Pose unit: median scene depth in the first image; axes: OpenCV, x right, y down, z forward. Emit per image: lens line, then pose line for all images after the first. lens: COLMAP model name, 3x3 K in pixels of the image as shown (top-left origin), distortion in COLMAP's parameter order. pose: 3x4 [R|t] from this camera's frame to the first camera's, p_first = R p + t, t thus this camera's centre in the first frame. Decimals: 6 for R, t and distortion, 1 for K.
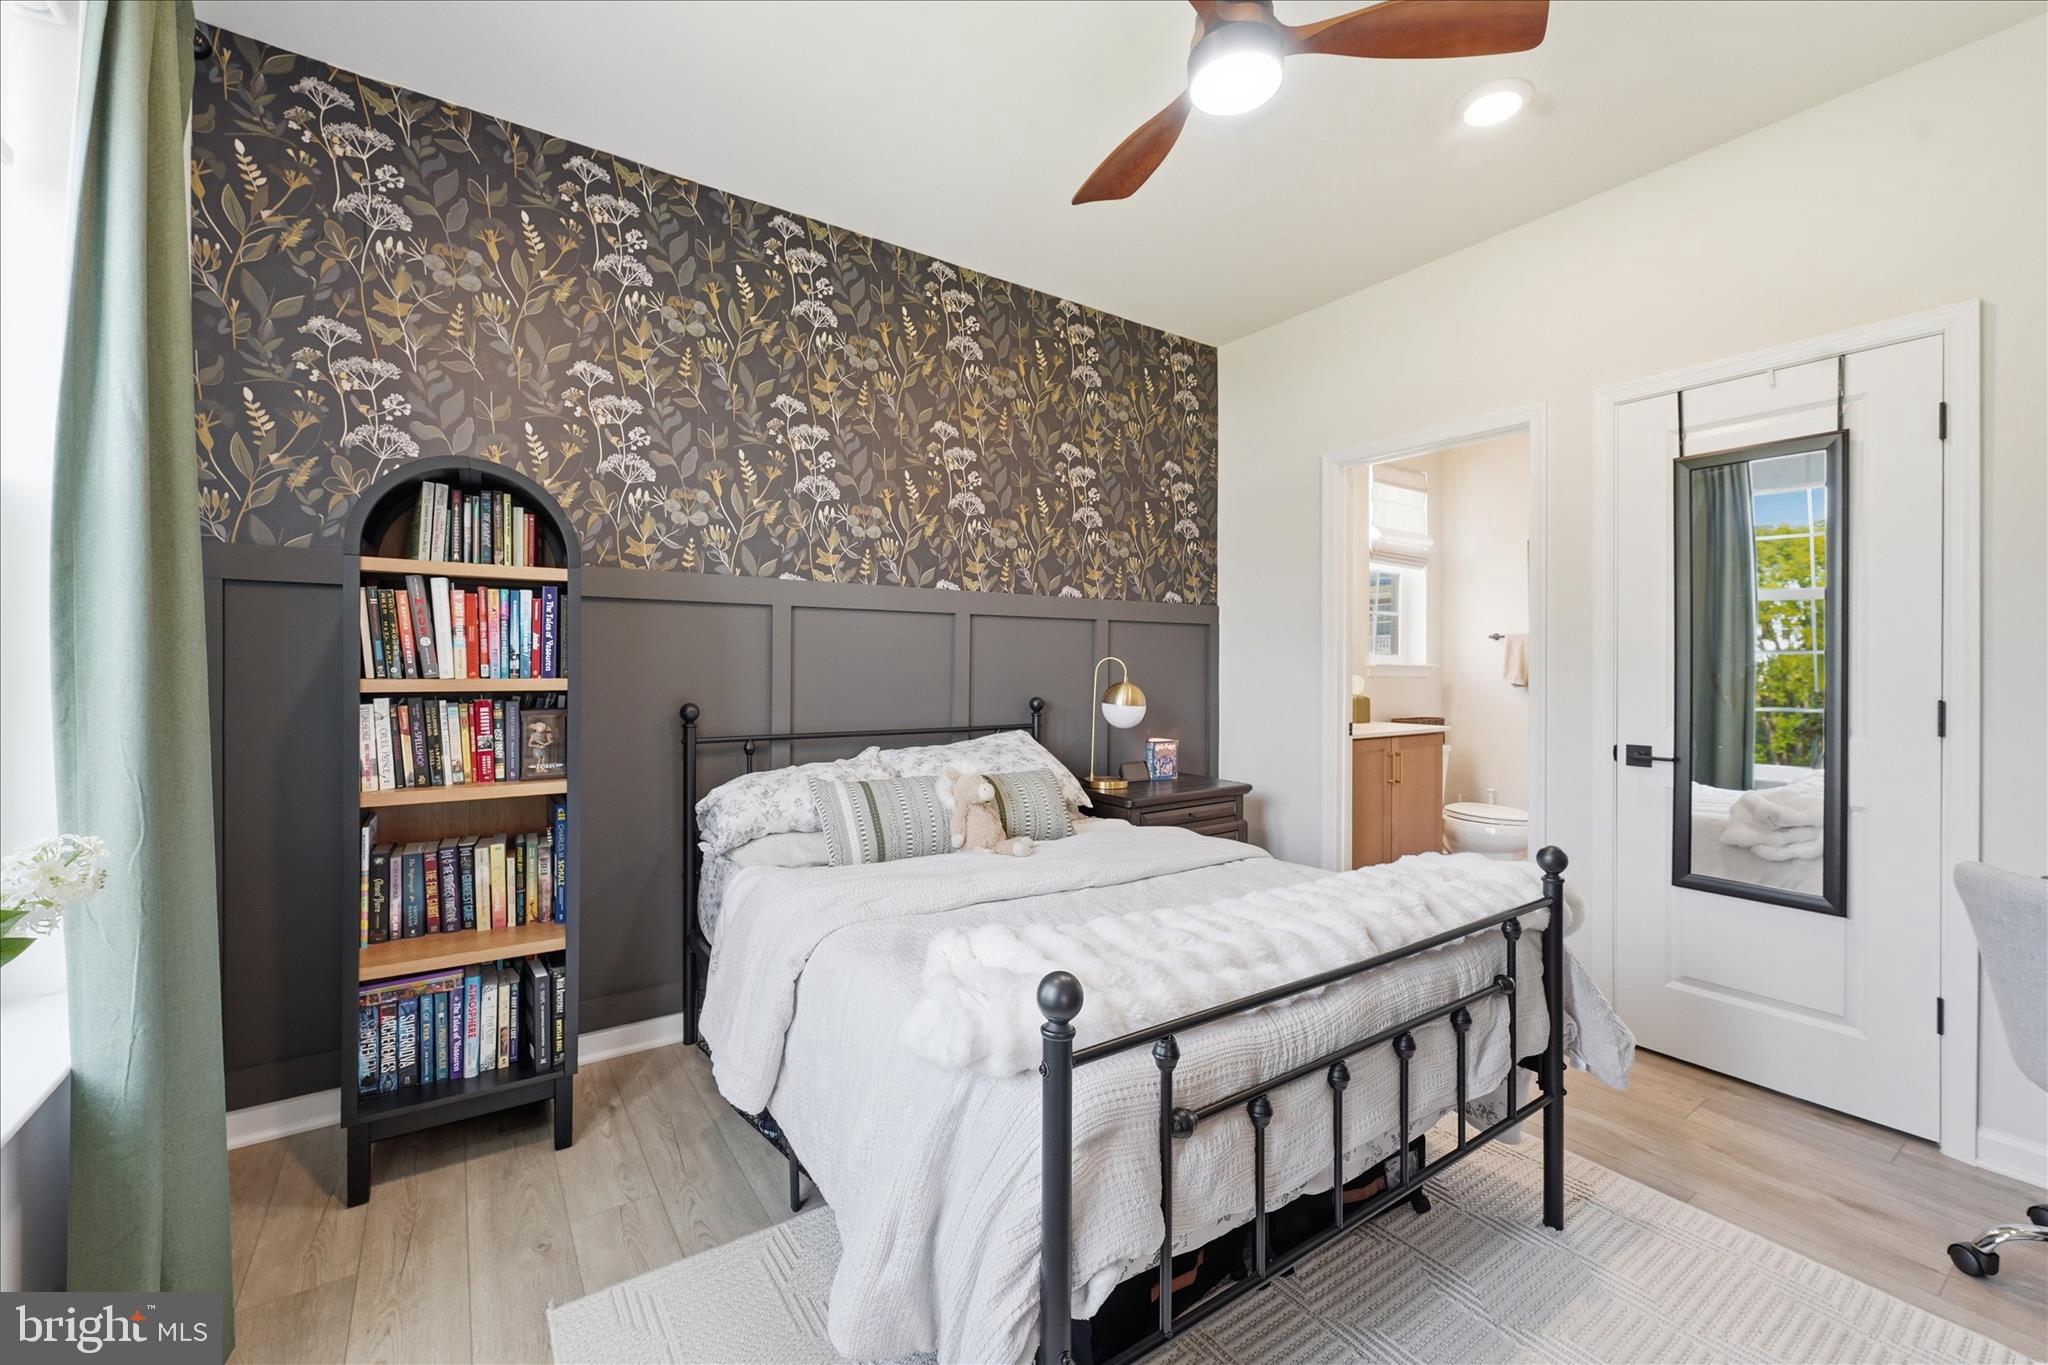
lens RADIAL K [[840.7, 0, 1018.8], [0, 840.7, 664.6], [0, 0, 1]] dist [0.003077, -0.000477]
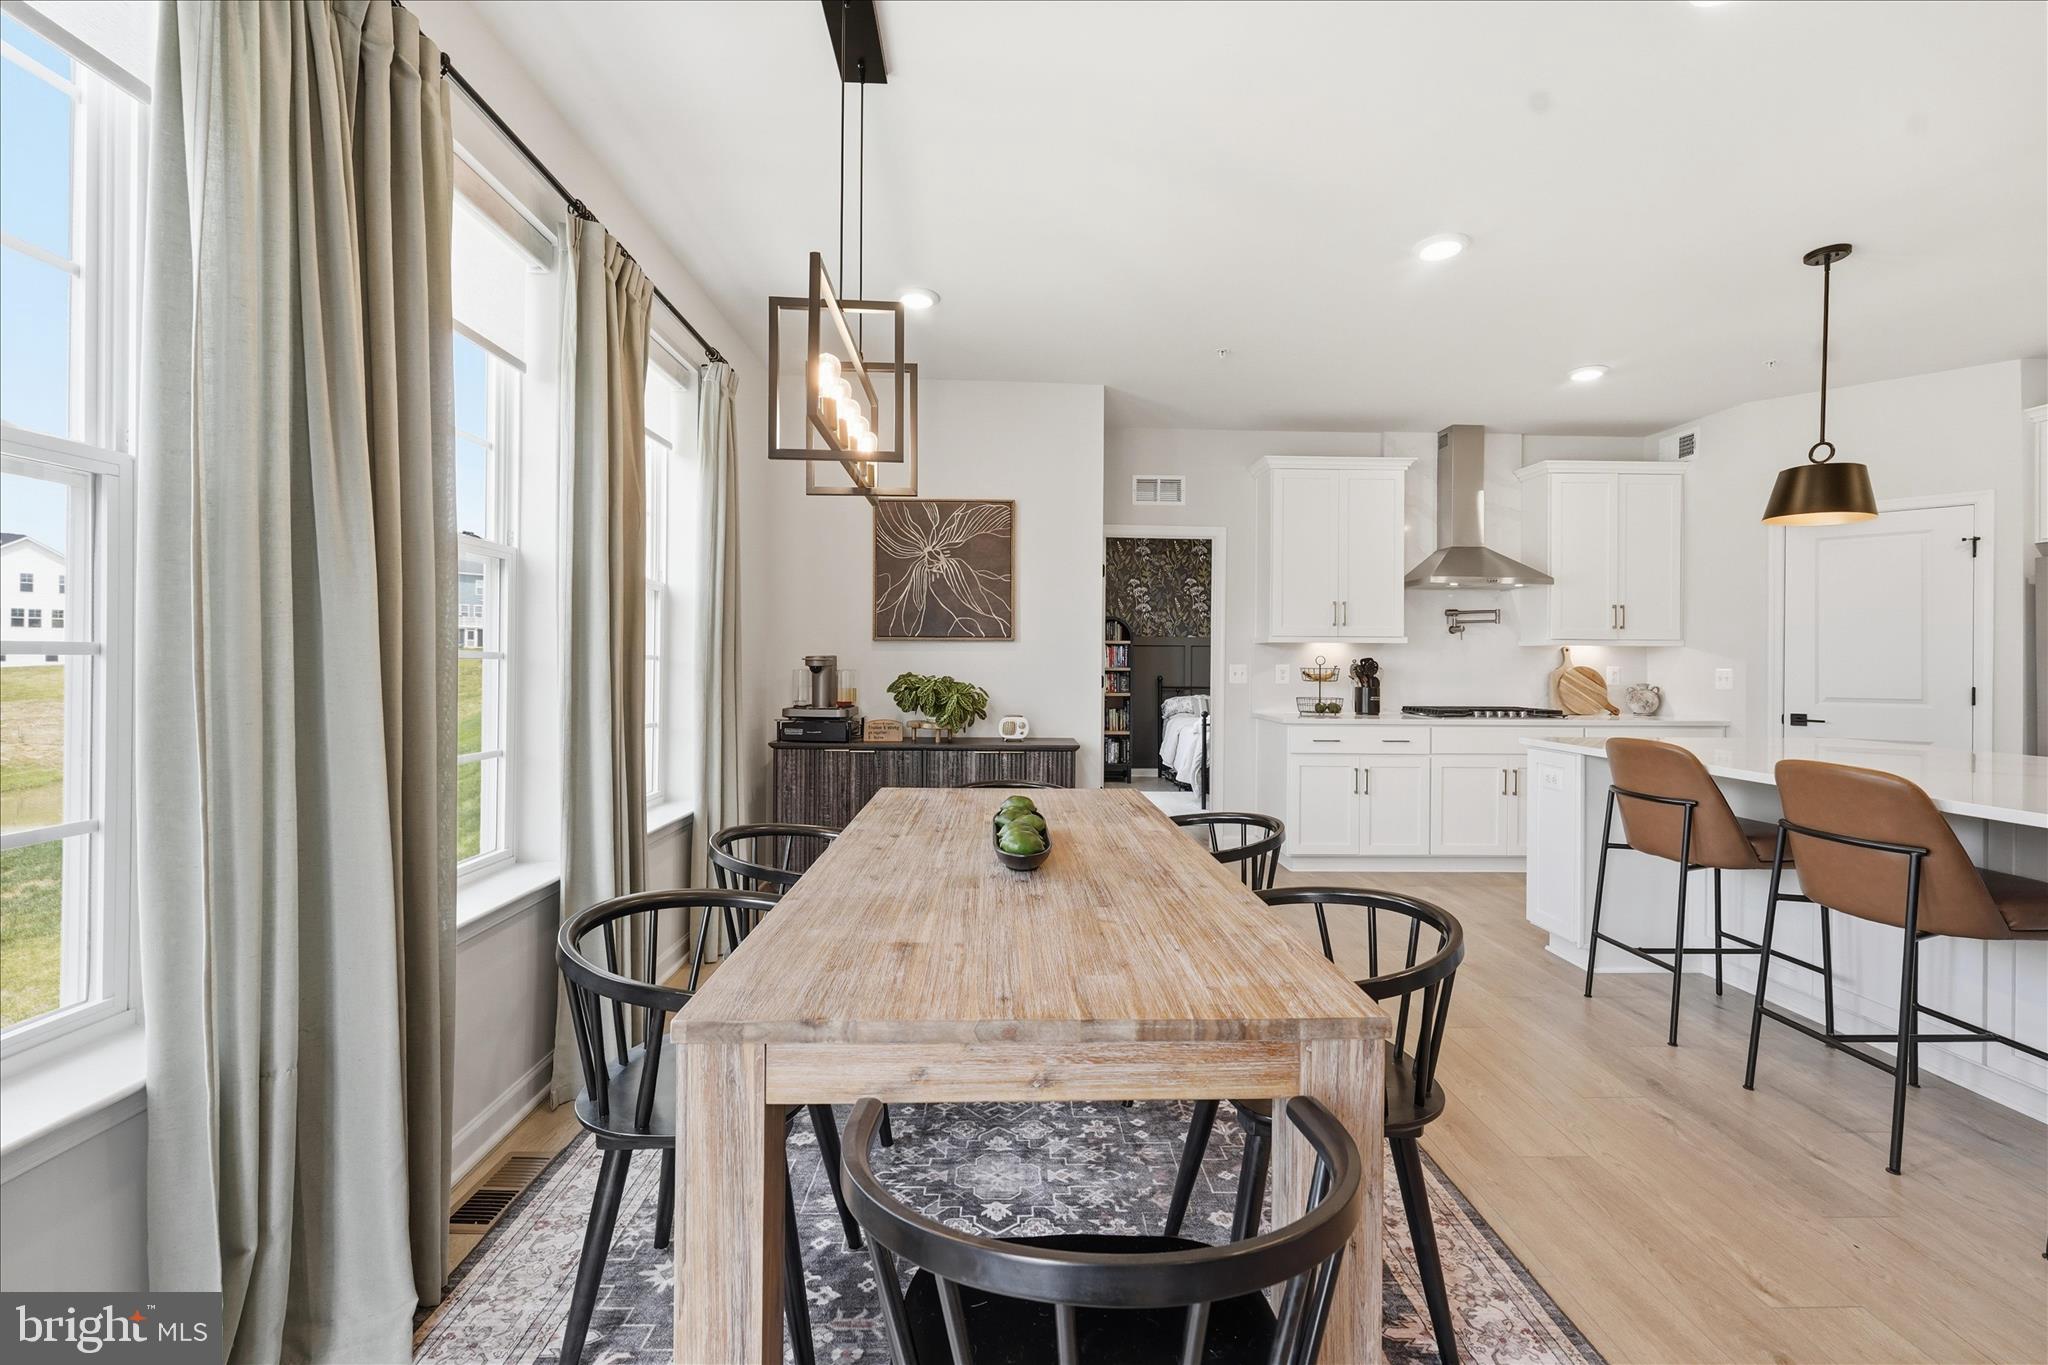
lens RADIAL K [[840.7, 0, 1038.9], [0, 840.7, 667.2], [0, 0, 1]] dist [0.003077, -0.000477]
pose [[0.854596, 0.000688, -0.519294, 1.224592], [-0.001820, 0.999997, -0.001670, 0.023512], [0.519291, 0.002372, 0.854594, -2.768281]]
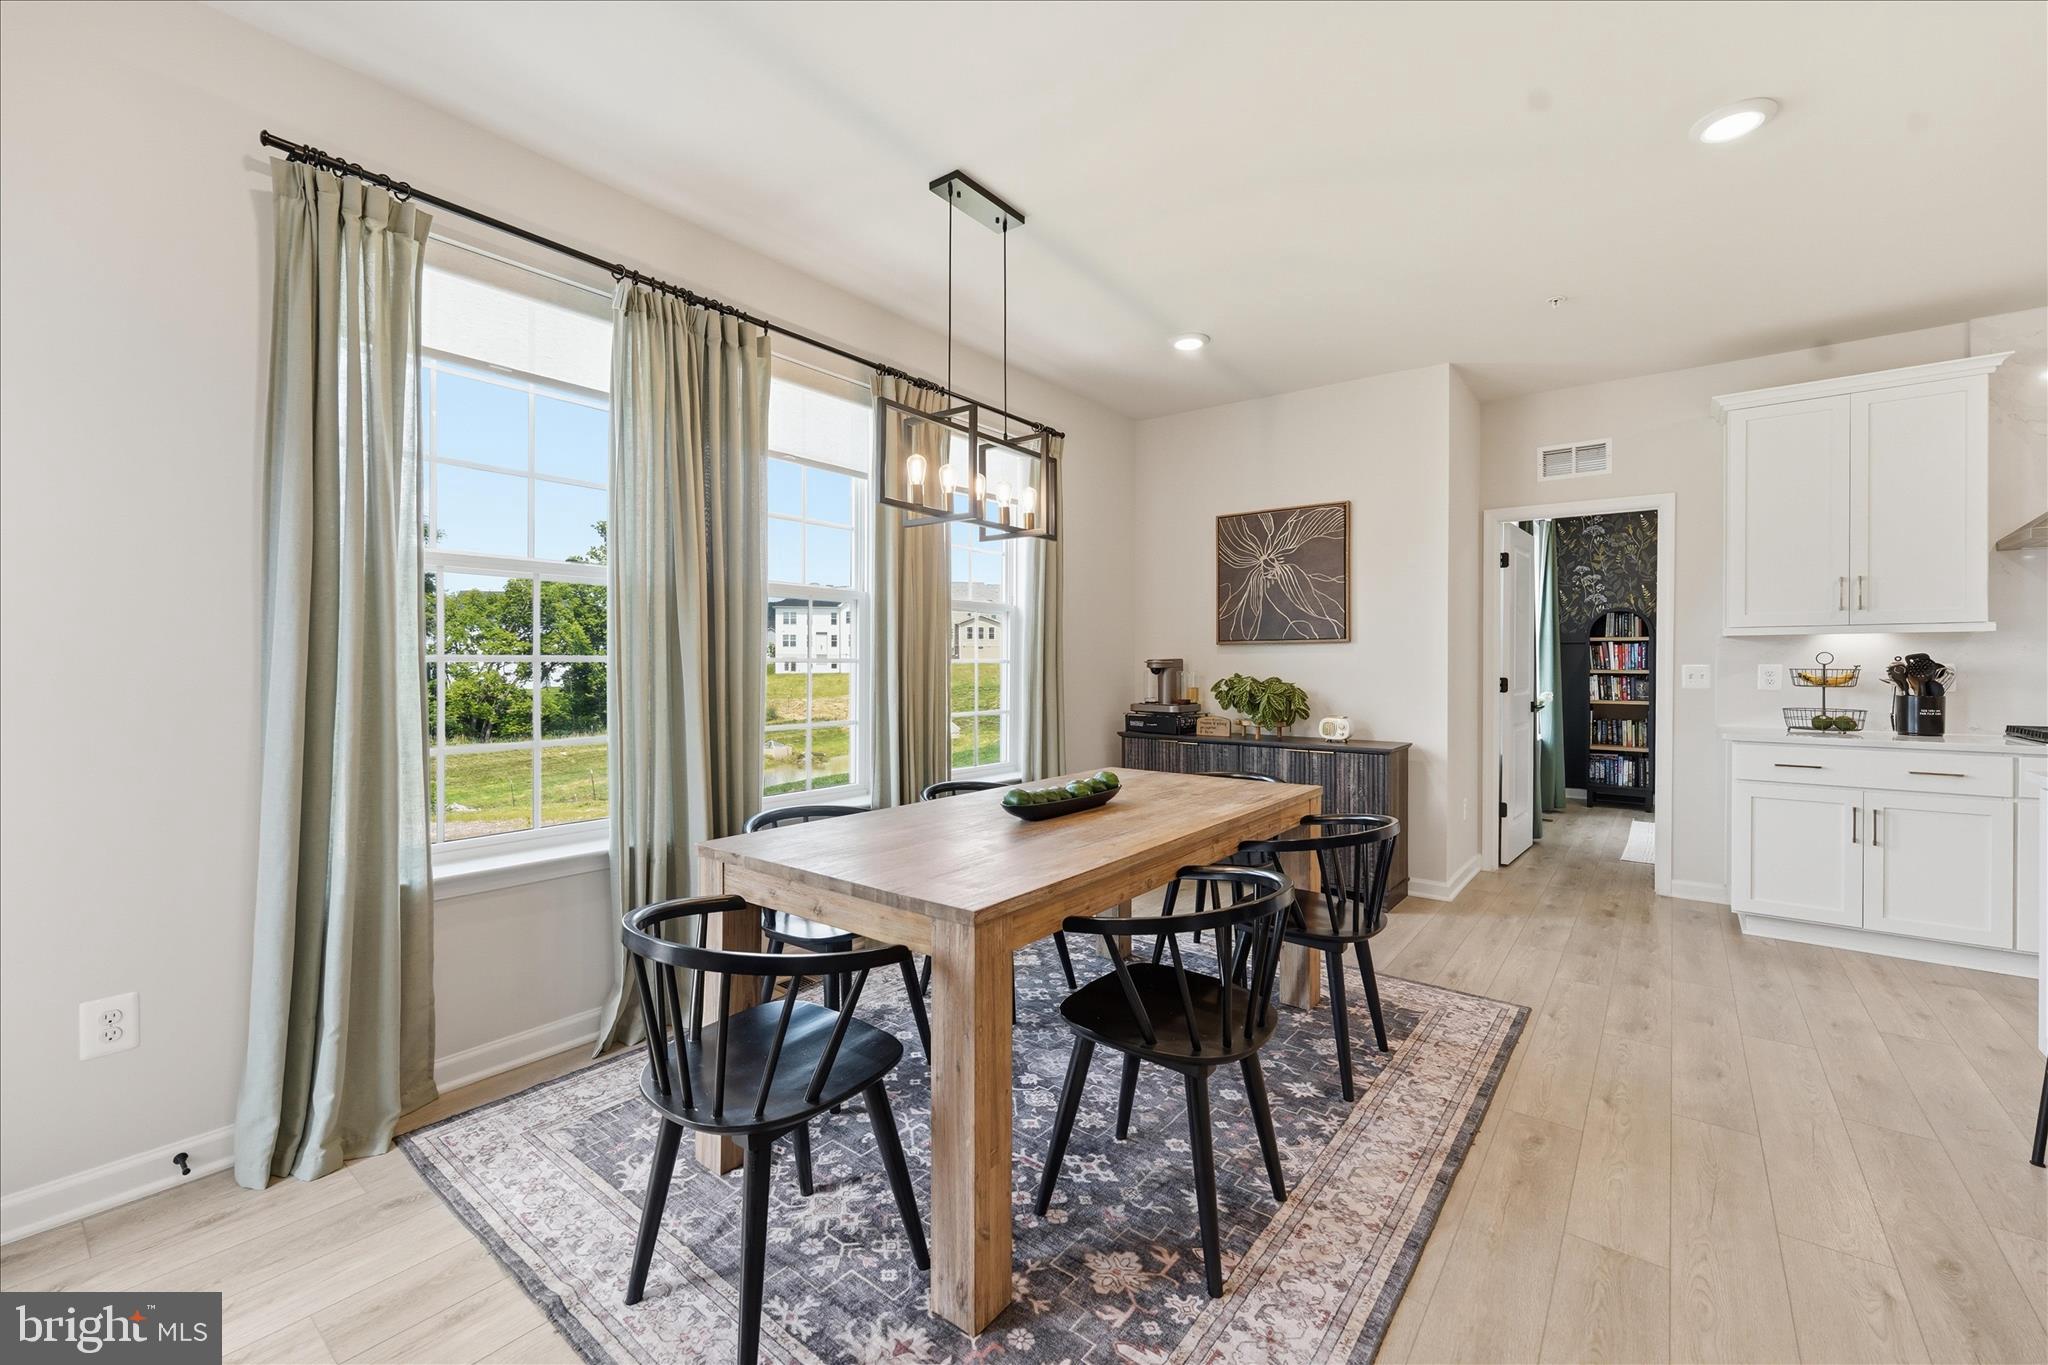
lens RADIAL K [[840.7, 0, 1040.6], [0, 840.7, 672.9], [0, 0, 1]] dist [0.003077, -0.000477]
pose [[0.332872, 0.000761, -0.942972, 1.826587], [-0.001789, 0.999998, 0.000176, 0.032477], [0.942970, 0.001628, 0.332873, -2.407830]]
